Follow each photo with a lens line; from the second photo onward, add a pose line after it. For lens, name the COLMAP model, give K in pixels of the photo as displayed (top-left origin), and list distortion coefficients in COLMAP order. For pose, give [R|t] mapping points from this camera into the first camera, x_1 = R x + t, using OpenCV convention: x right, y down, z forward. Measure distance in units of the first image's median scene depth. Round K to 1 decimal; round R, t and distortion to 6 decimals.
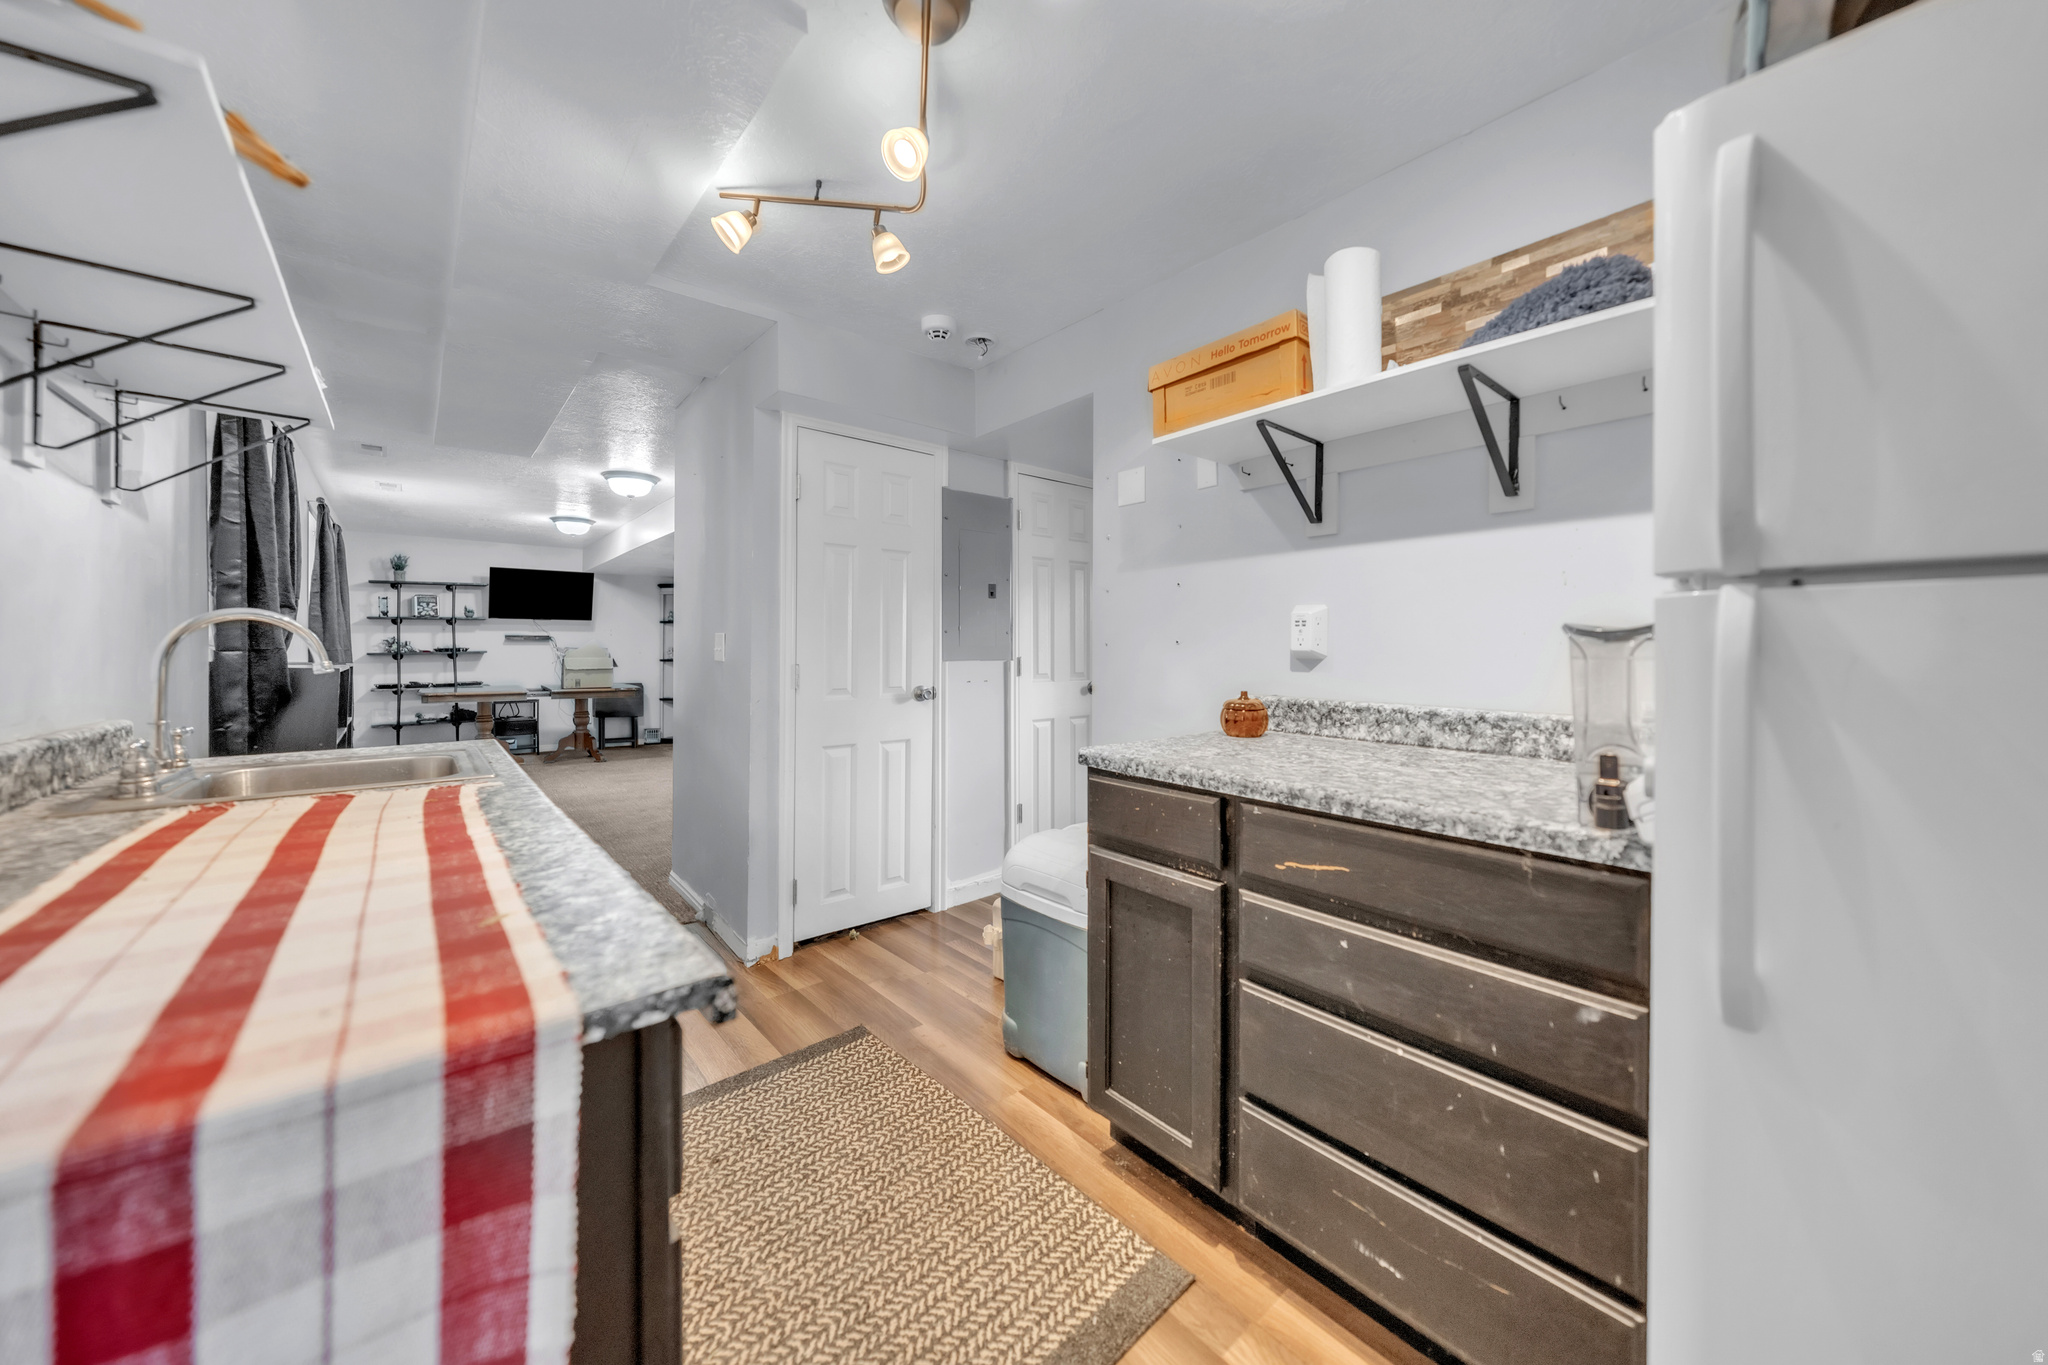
lens RADIAL K [[710.8, 0, 1027.6], [0, 710.8, 651.6], [0, 0, 1]] dist [0.000798, 0.000071]
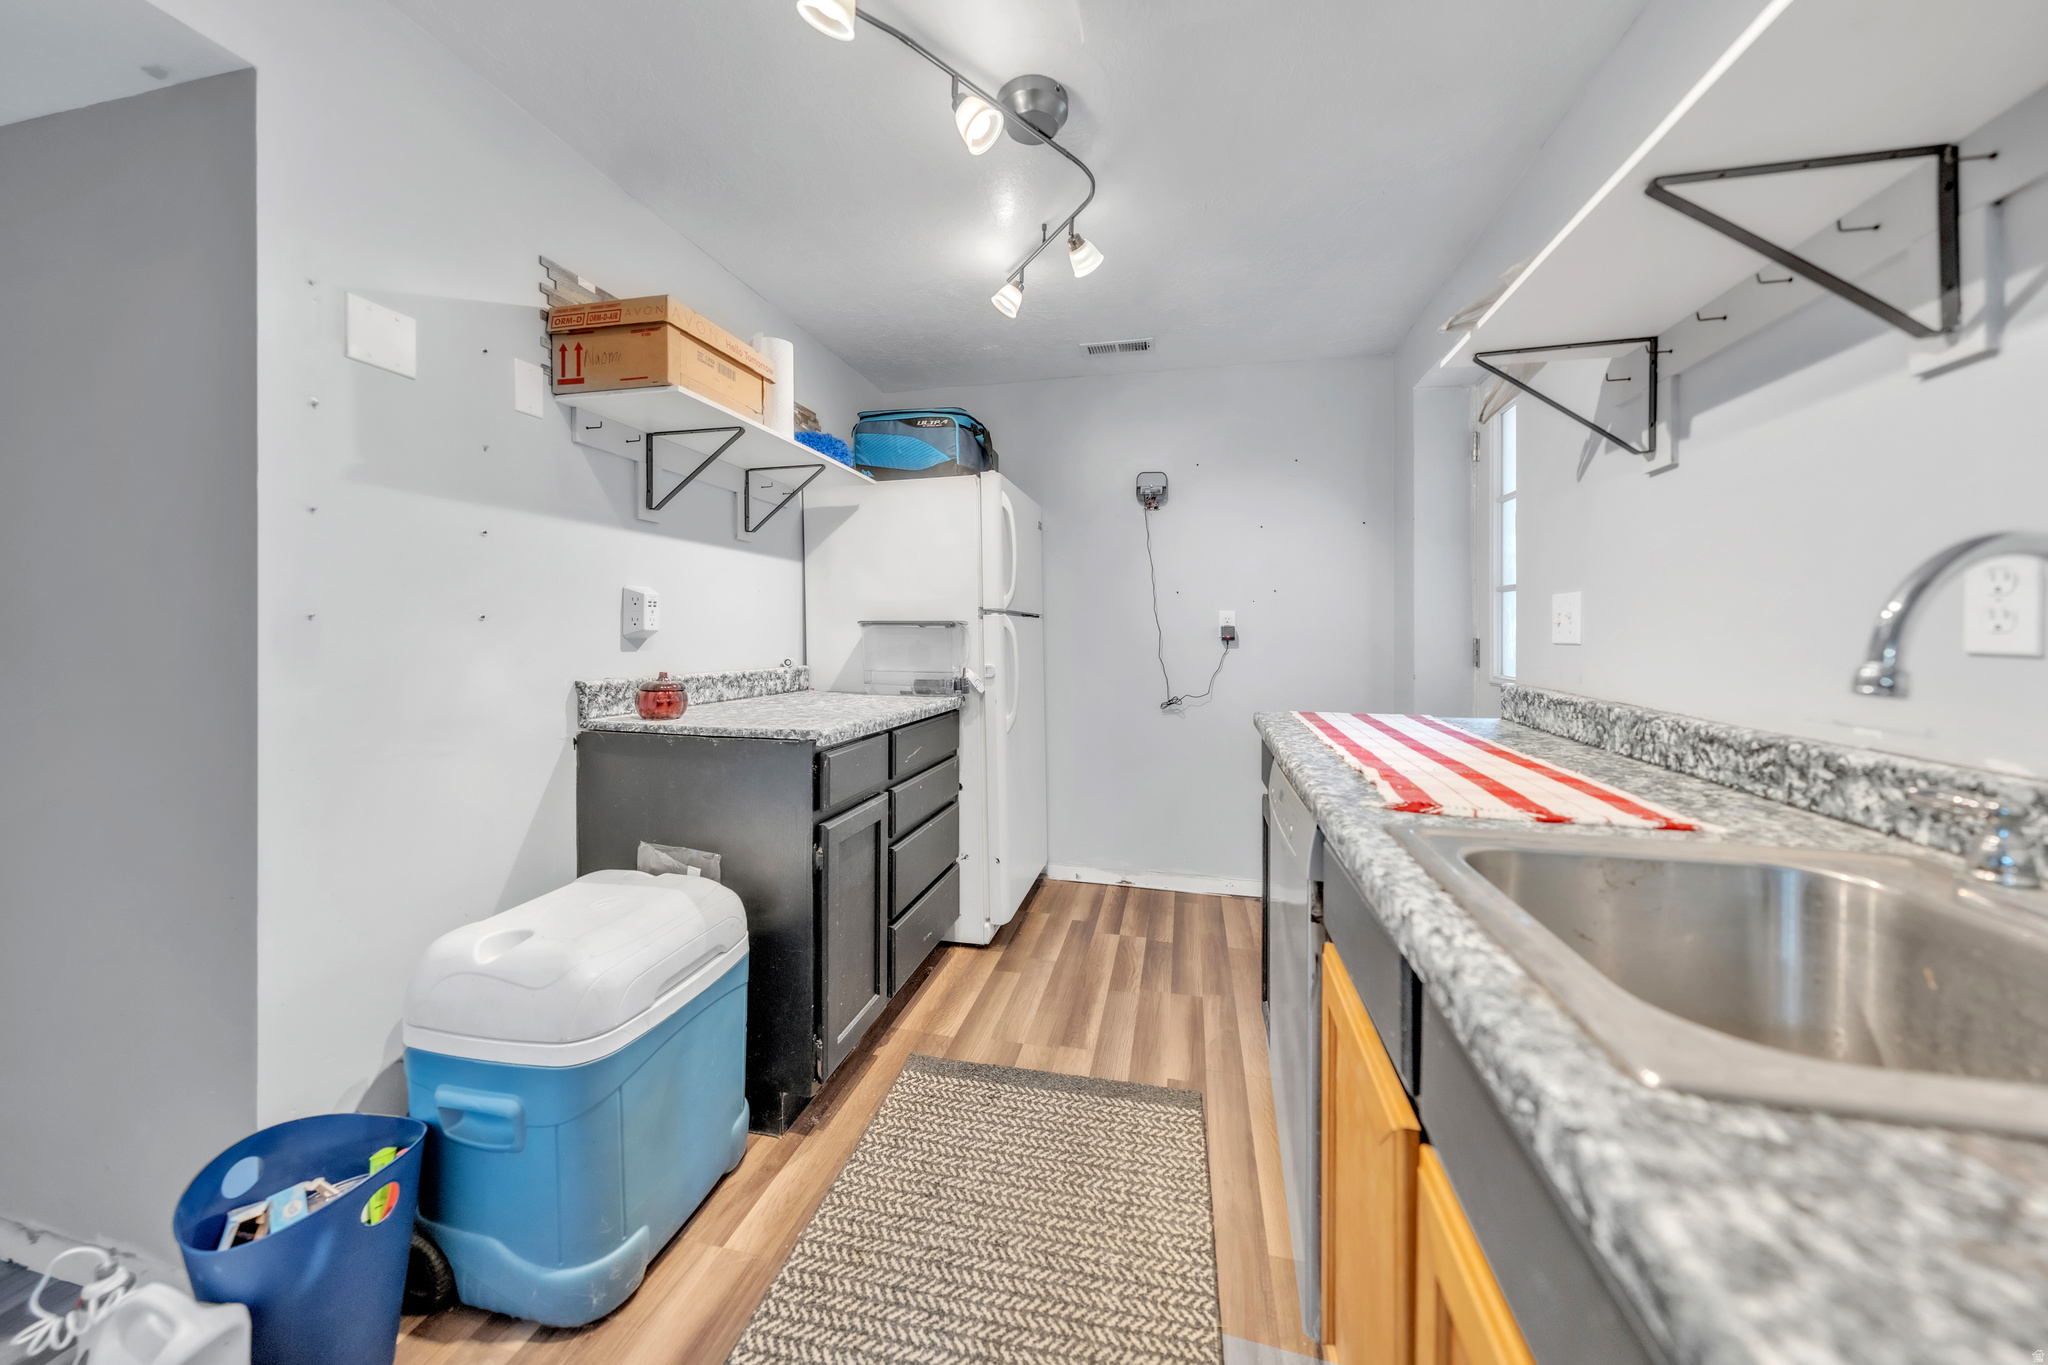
lens RADIAL K [[717.5, 0, 1020.5], [0, 717.5, 626.7], [0, 0, 1]] dist [-0.000183, 0.000056]
pose [[-0.586079, 0.006706, 0.810226, -0.974296], [0.002640, 0.999976, -0.006367, 0.001917], [-0.810250, -0.001592, -0.586083, 1.483602]]
